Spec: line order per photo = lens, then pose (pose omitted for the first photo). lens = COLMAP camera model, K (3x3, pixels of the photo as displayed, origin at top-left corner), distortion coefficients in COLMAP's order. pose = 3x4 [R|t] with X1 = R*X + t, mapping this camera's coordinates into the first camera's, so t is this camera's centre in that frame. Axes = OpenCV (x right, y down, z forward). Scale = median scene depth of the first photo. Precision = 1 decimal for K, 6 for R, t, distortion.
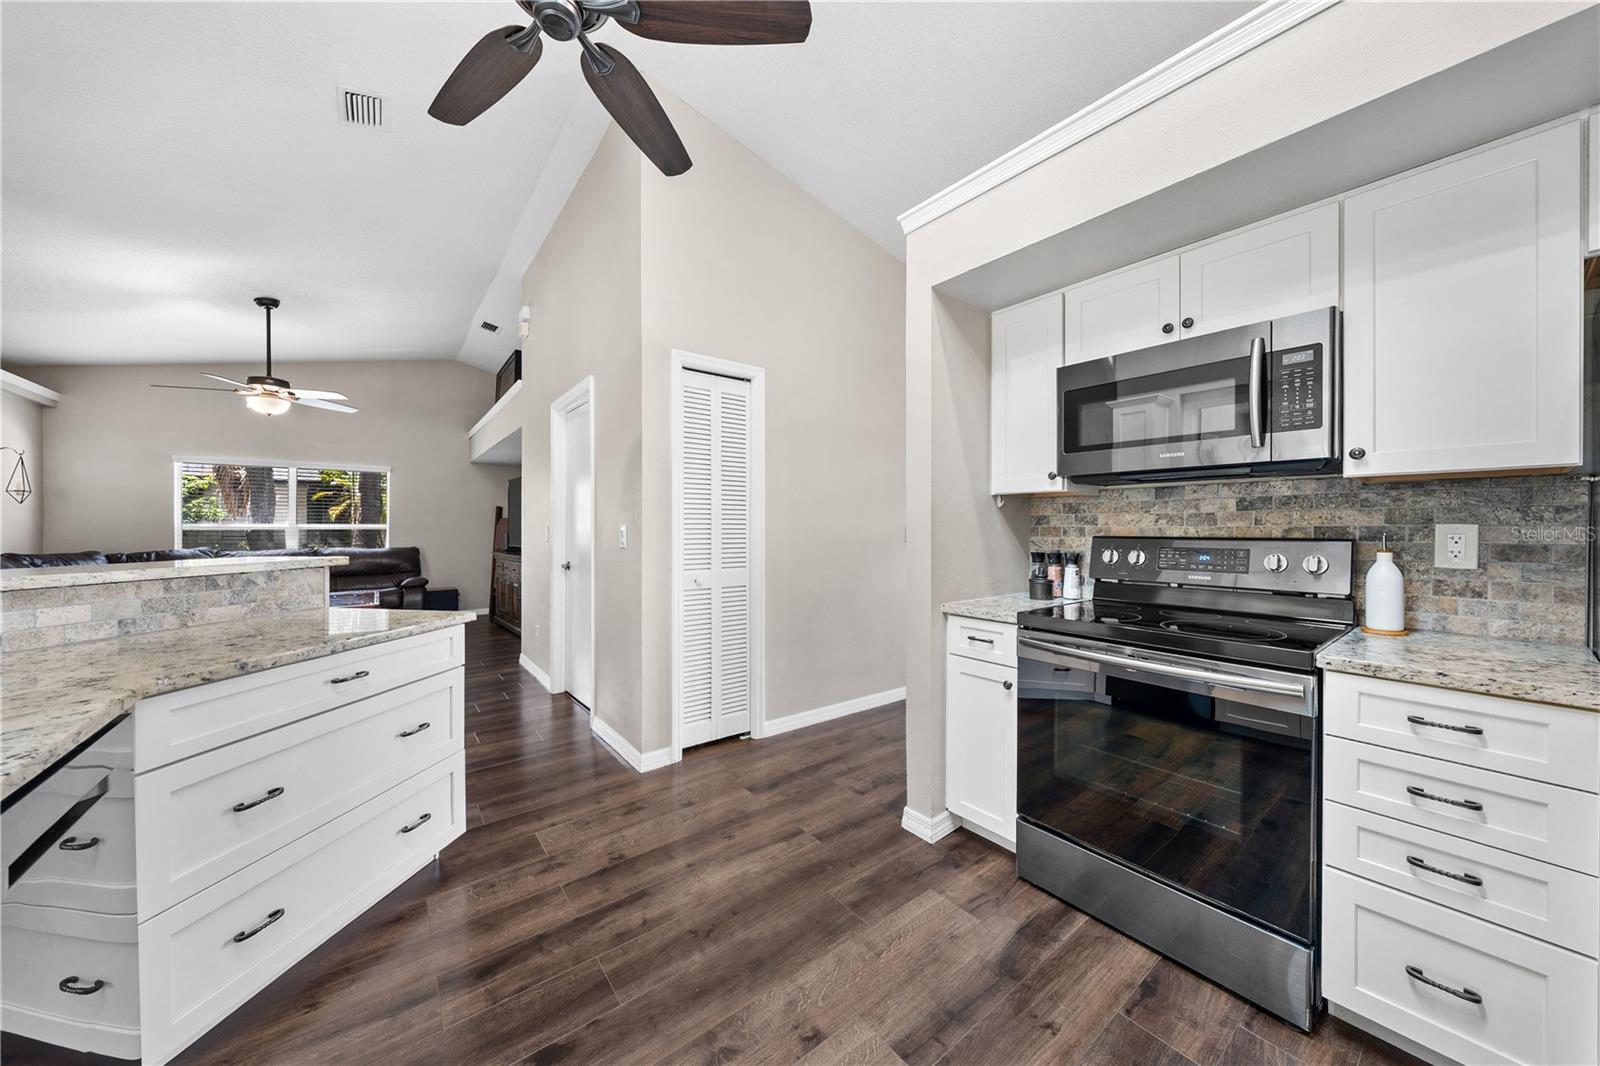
lens RADIAL K [[549.2, 0, 801.9], [0, 549.2, 528.5], [0, 0, 1]] dist [-0.001685, -0.000415]
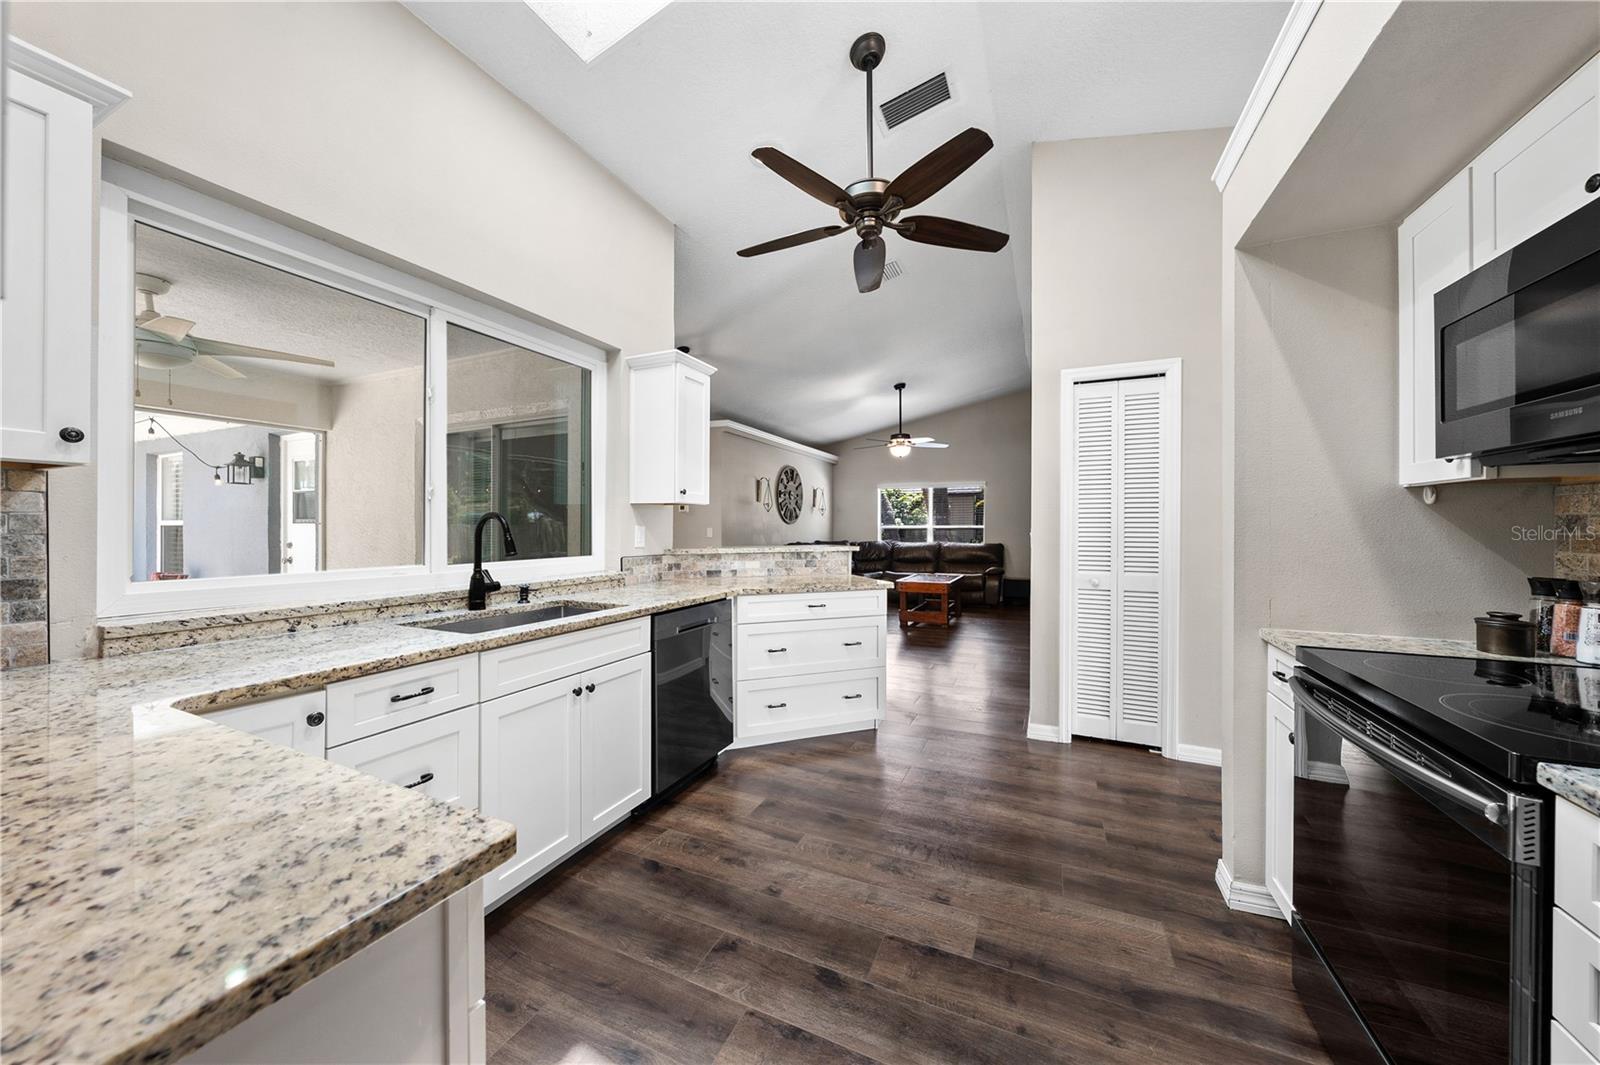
lens RADIAL K [[549.2, 0, 798.4], [0, 549.2, 528.2], [0, 0, 1]] dist [-0.001685, -0.000415]
pose [[0.459213, 0.003770, -0.888318, 0.481470], [-0.002800, 0.999992, 0.002797, -0.008140], [0.888322, 0.001203, 0.459220, 0.015072]]
